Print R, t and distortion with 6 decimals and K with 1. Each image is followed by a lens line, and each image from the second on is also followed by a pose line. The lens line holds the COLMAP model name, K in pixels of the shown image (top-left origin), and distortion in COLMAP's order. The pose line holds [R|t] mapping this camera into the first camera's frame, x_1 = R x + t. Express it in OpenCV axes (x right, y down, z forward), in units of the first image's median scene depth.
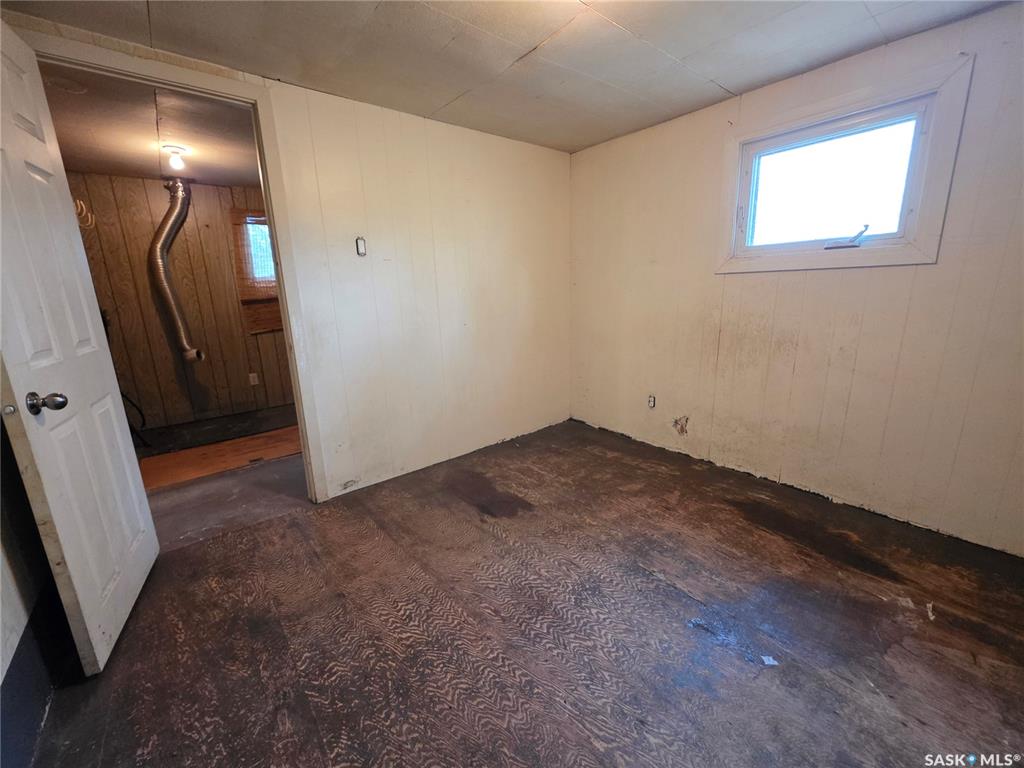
lens RADIAL K [[408.9, 0, 509.5], [0, 408.9, 382.5], [0, 0, 1]] dist [0.001334, 0.000893]
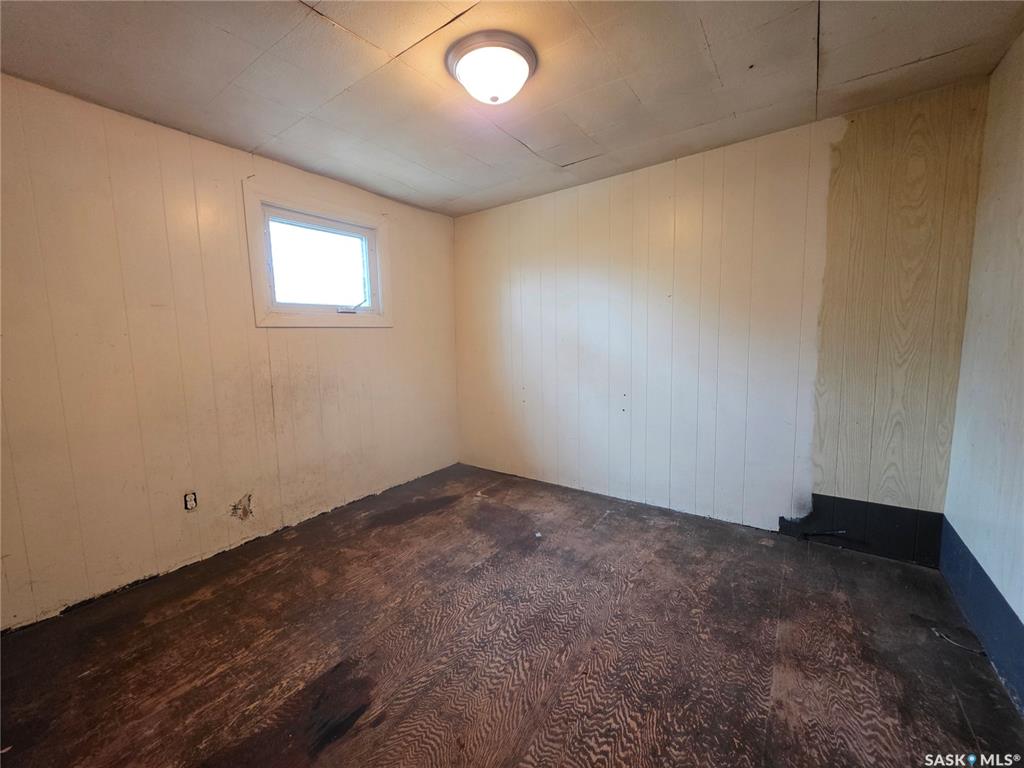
lens RADIAL K [[408.9, 0, 509.5], [0, 408.9, 382.5], [0, 0, 1]] dist [0.001334, 0.000893]
pose [[-0.252928, -0.075144, 0.964563, -0.685129], [0.246211, 0.959156, 0.139285, -0.168201], [-0.935632, 0.272715, -0.224096, 0.890066]]
